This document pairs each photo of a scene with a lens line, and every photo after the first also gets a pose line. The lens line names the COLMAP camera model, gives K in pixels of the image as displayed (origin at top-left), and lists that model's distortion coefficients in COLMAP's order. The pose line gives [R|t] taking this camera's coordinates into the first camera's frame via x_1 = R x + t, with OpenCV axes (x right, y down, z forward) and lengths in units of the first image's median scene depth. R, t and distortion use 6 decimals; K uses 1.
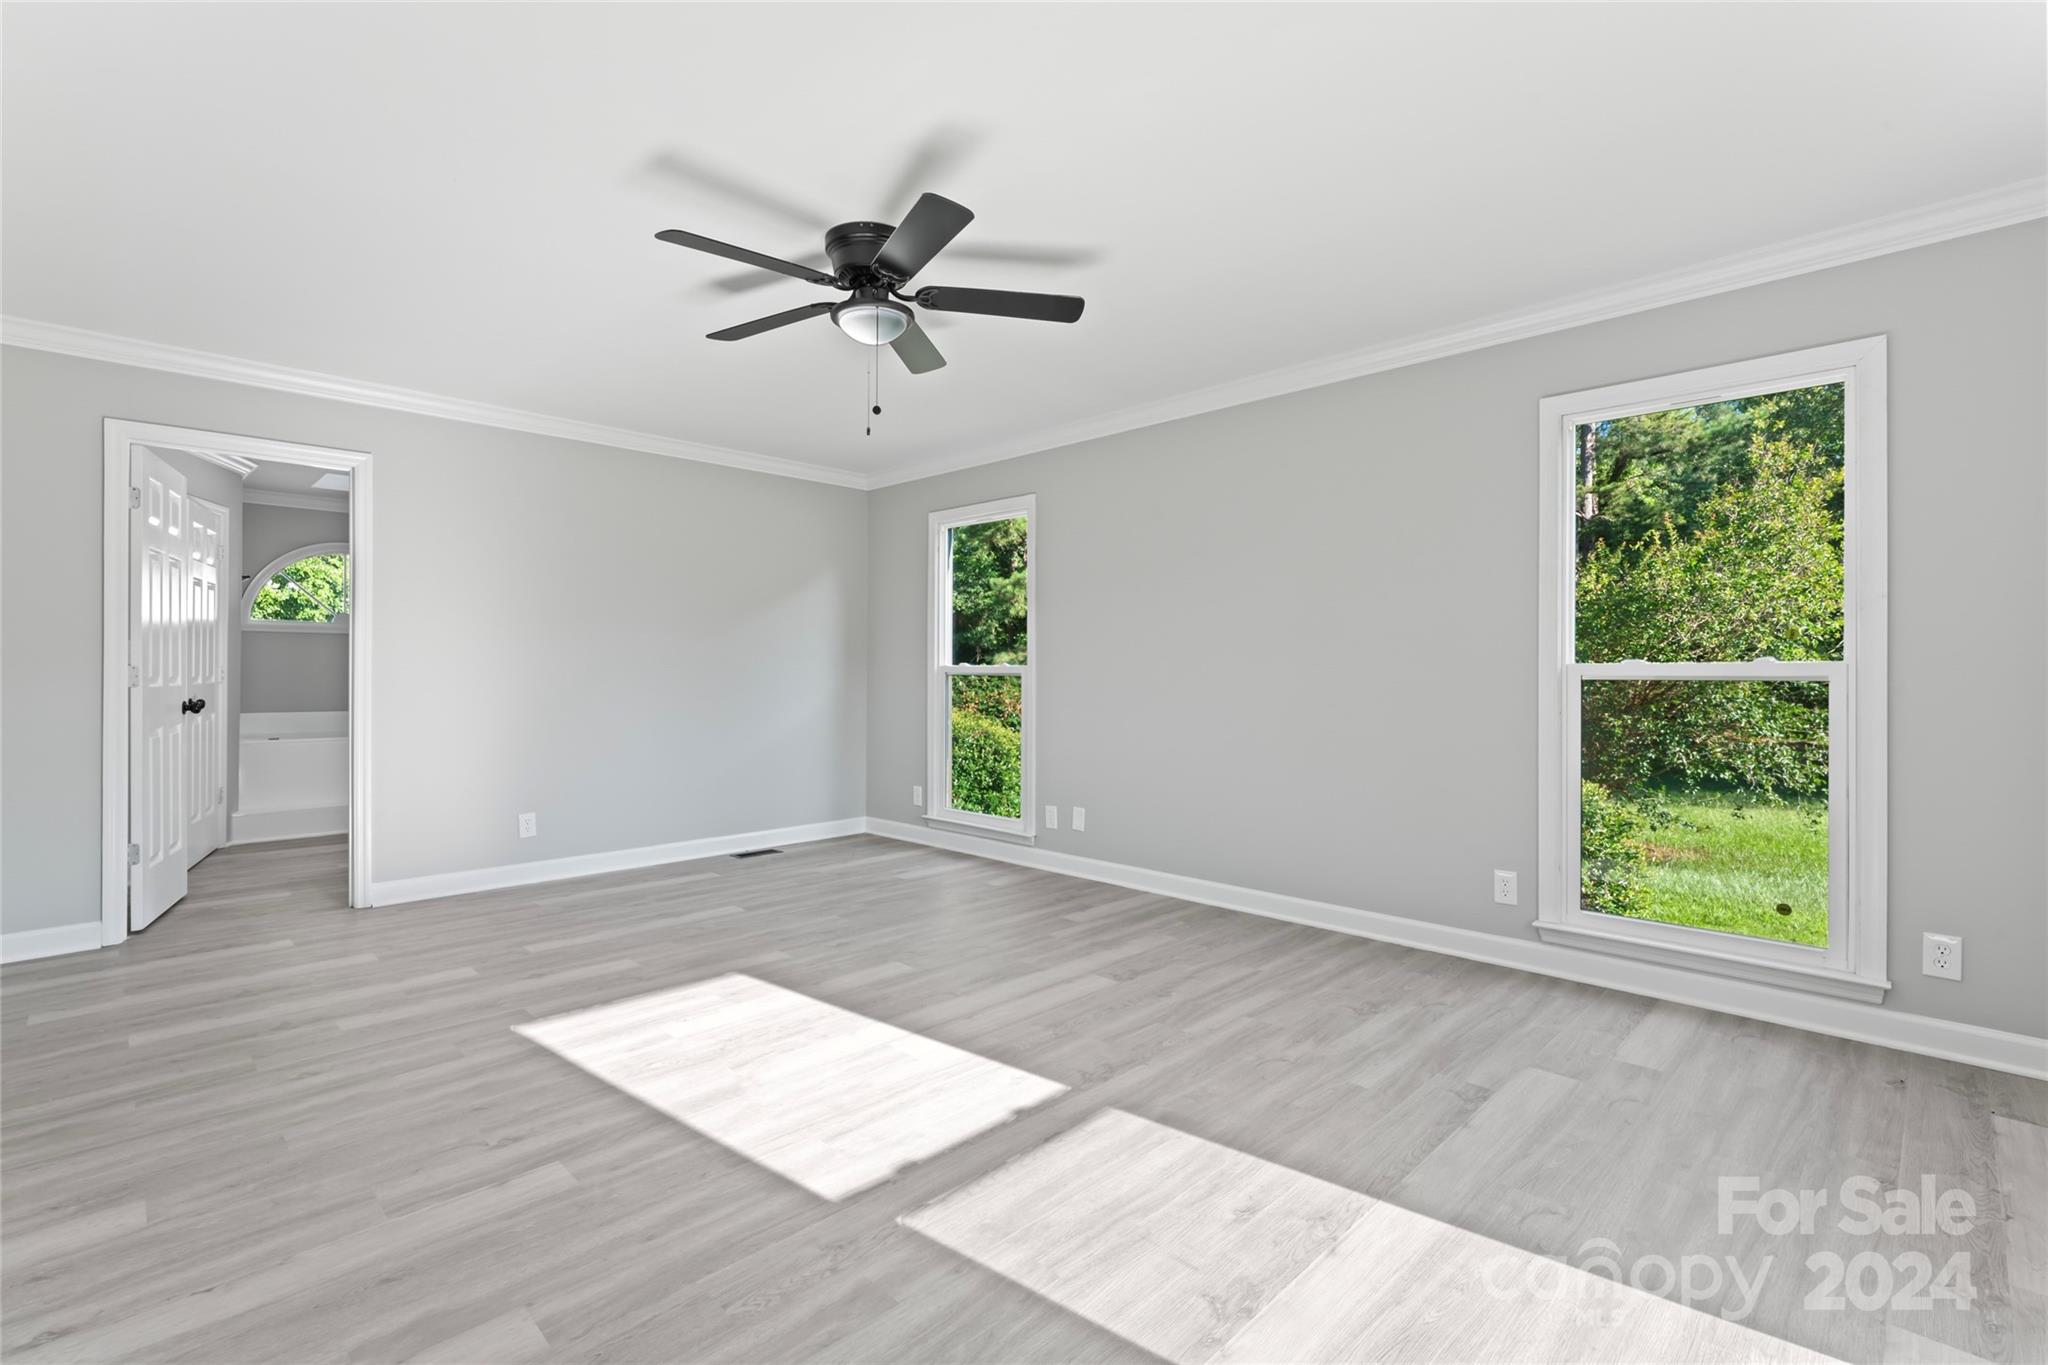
lens RADIAL K [[914.5, 0, 1009.8], [0, 914.5, 672.5], [0, 0, 1]] dist [-0.002793, 0.000977]
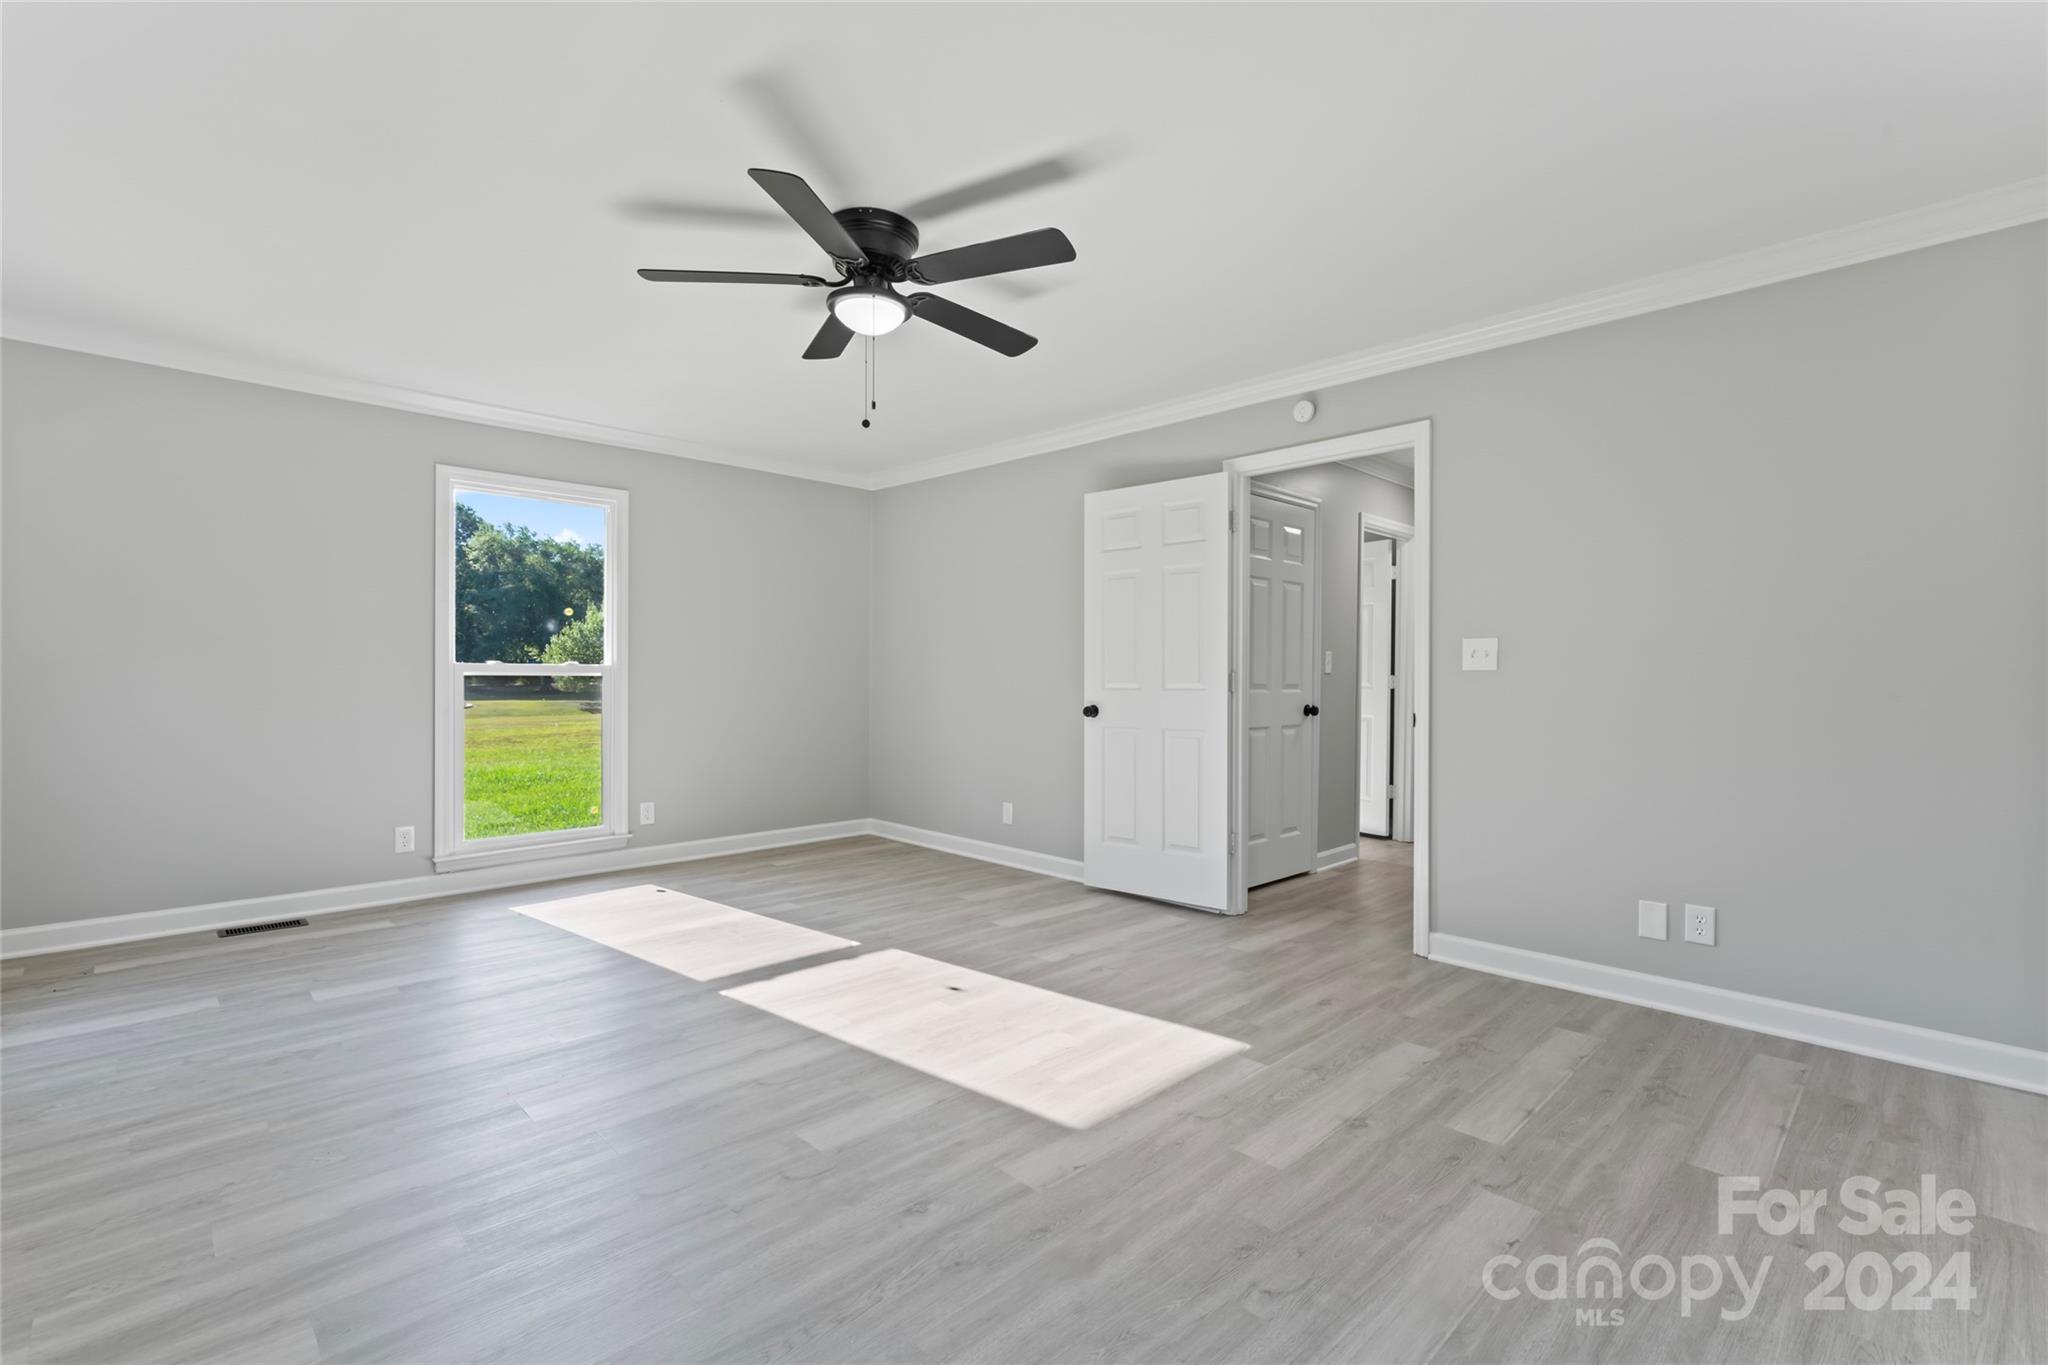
lens RADIAL K [[914.5, 0, 1012.4], [0, 914.5, 681.8], [0, 0, 1]] dist [-0.002793, 0.000977]
pose [[-0.999919, -0.008917, 0.009096, -0.327224], [-0.008877, 0.999951, 0.004425, 0.003029], [-0.009135, 0.004344, -0.999949, 2.070963]]
